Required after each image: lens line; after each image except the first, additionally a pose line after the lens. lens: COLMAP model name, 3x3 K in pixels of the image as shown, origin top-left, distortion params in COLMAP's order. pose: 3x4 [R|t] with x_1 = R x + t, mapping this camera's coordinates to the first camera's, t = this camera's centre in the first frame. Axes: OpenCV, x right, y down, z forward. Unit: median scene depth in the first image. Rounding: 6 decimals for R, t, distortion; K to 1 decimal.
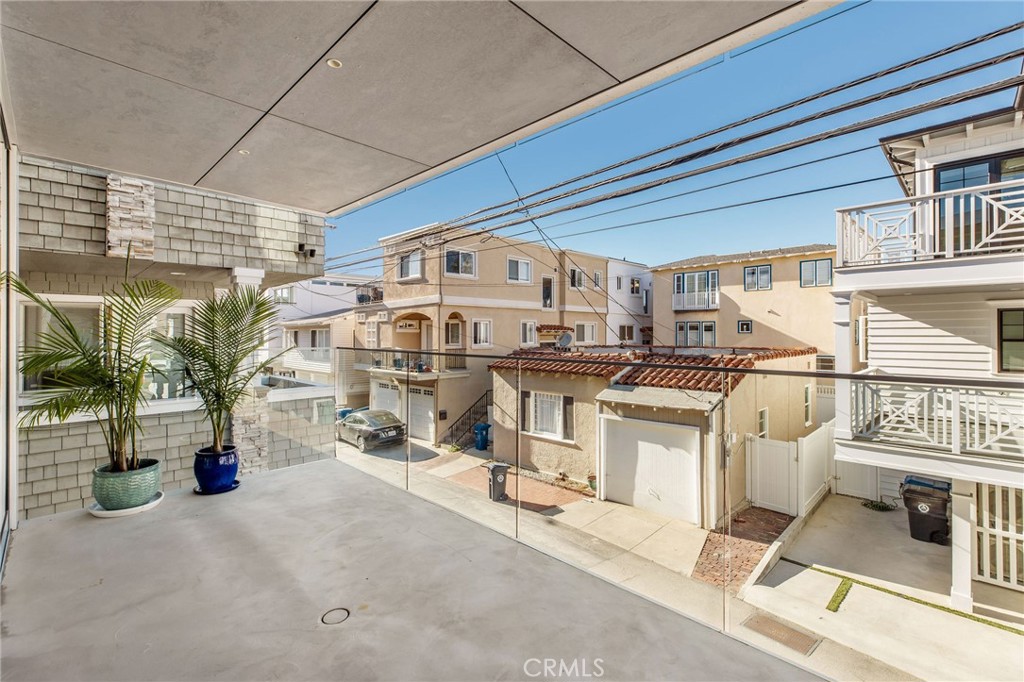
lens RADIAL K [[455.6, 0, 519.3], [0, 455.6, 336.5], [0, 0, 1]] dist [0.001119, -0.000763]
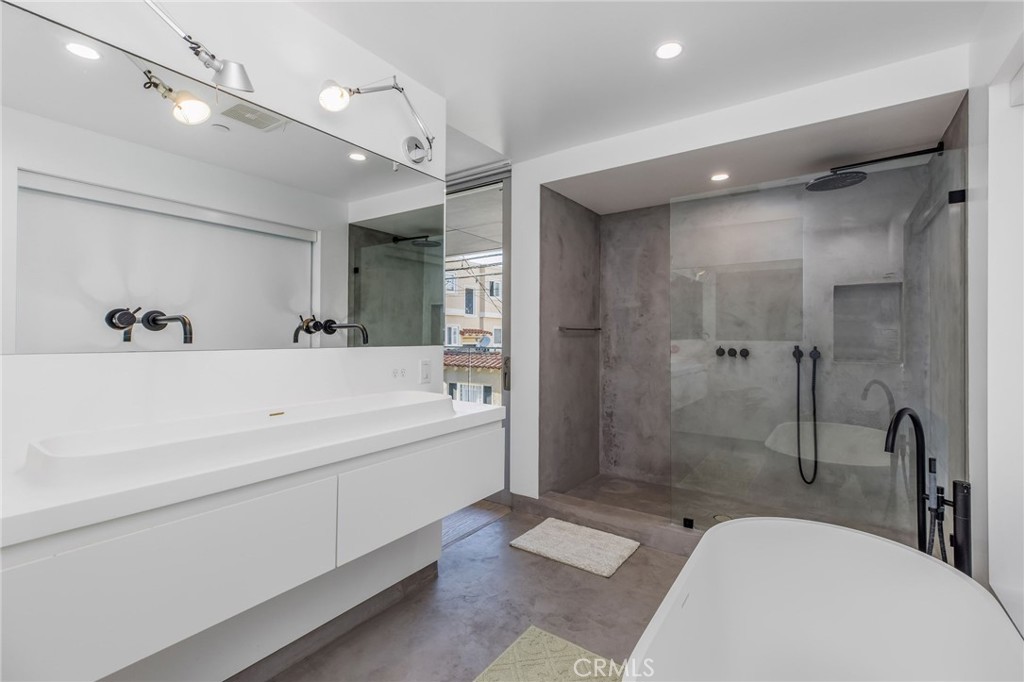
lens RADIAL K [[455.6, 0, 519.8], [0, 455.6, 335.9], [0, 0, 1]] dist [0.001119, -0.000763]
pose [[0.983494, 0.009714, 0.180680, -0.040311], [-0.008377, 0.999932, -0.008162, 0.000711], [-0.180747, 0.006514, 0.983508, -0.310441]]
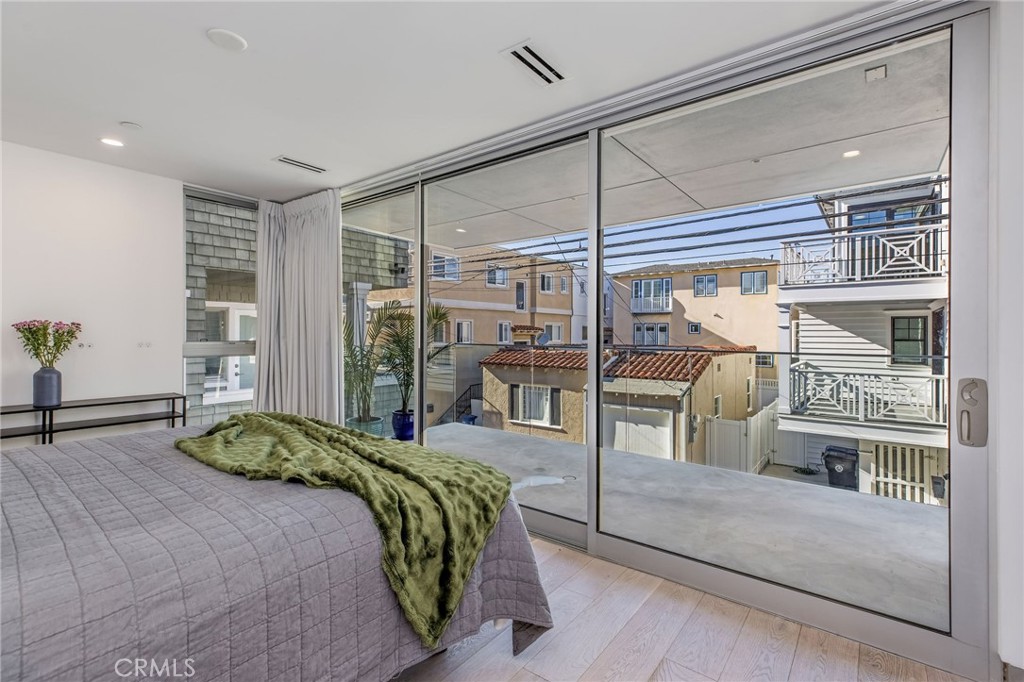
lens RADIAL K [[455.6, 0, 508.6], [0, 455.6, 337.5], [0, 0, 1]] dist [0.001119, -0.000763]
pose [[0.994829, 0.003602, 0.101498, -0.146569], [-0.003994, 0.999985, 0.003654, 0.000050], [-0.101483, -0.004041, 0.994829, -0.157012]]
